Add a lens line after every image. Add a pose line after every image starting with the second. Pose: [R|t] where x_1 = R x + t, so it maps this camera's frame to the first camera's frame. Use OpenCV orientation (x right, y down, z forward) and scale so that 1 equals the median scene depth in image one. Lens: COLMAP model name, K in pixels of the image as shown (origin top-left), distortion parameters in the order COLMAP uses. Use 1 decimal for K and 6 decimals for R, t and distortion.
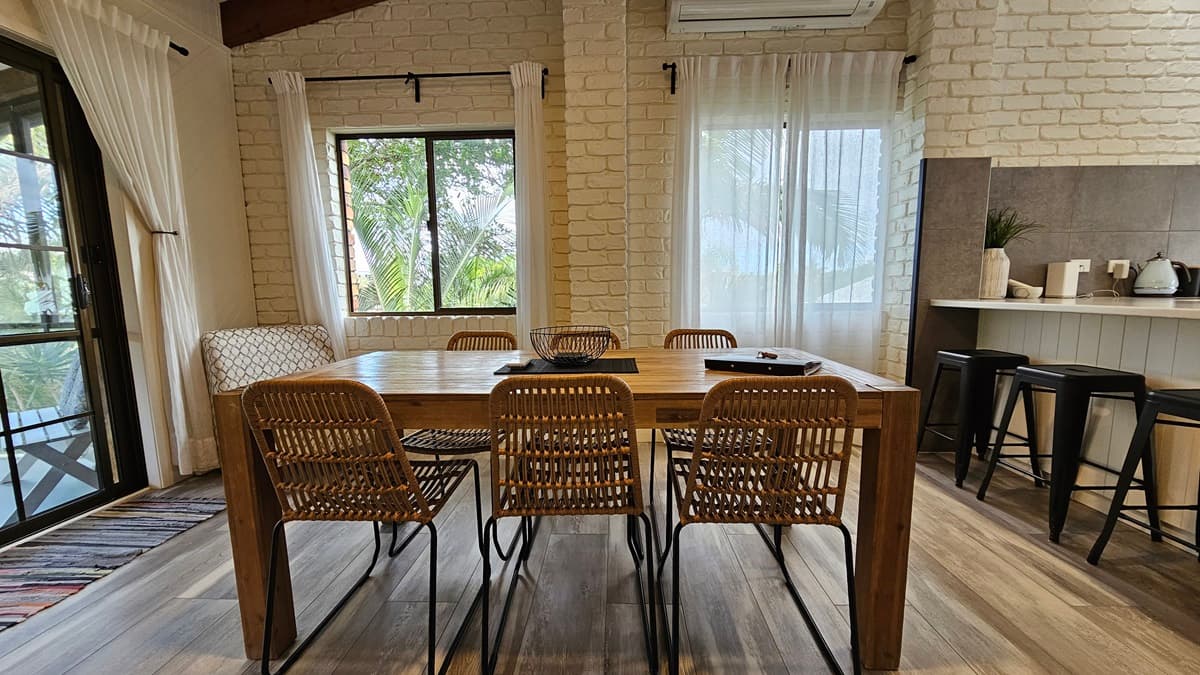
lens RADIAL K [[489.5, 0, 597.5], [0, 489.5, 352.4], [0, 0, 1]] dist [0.002198, -0.002379]
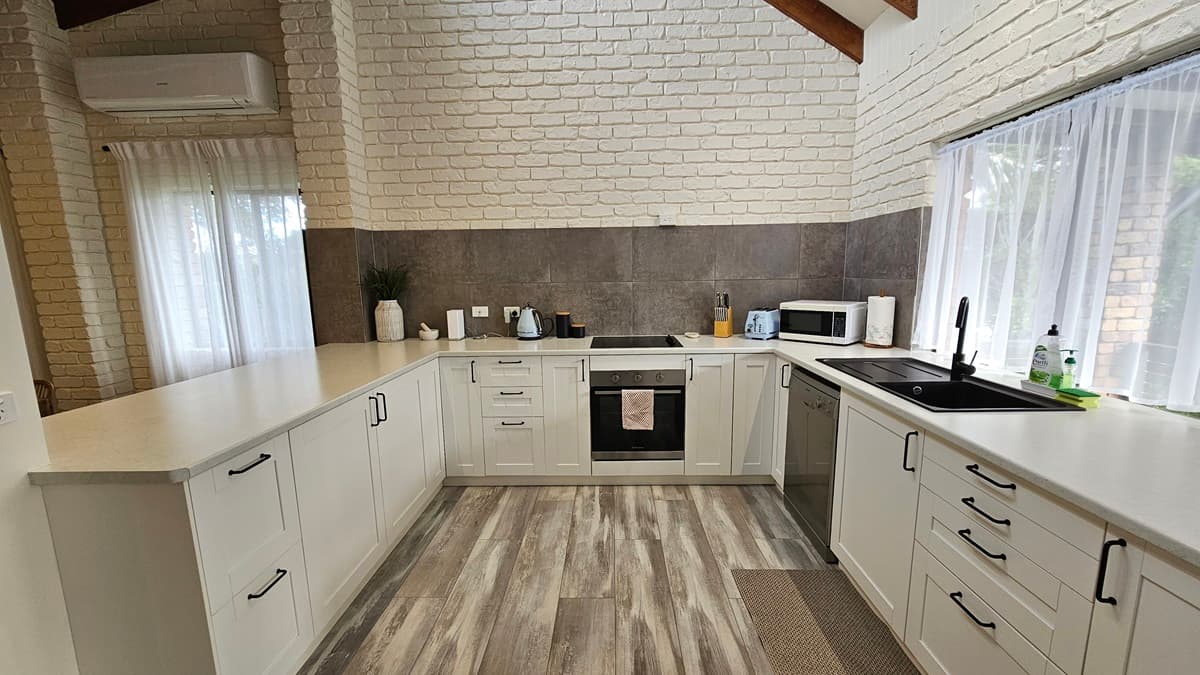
lens RADIAL K [[489.5, 0, 594.3], [0, 489.5, 355.0], [0, 0, 1]] dist [0.002198, -0.002379]
pose [[0.999980, -0.004099, 0.004751, 1.317042], [0.003907, 0.999207, 0.039627, -0.122238], [-0.004910, -0.039608, 0.999203, -0.217844]]
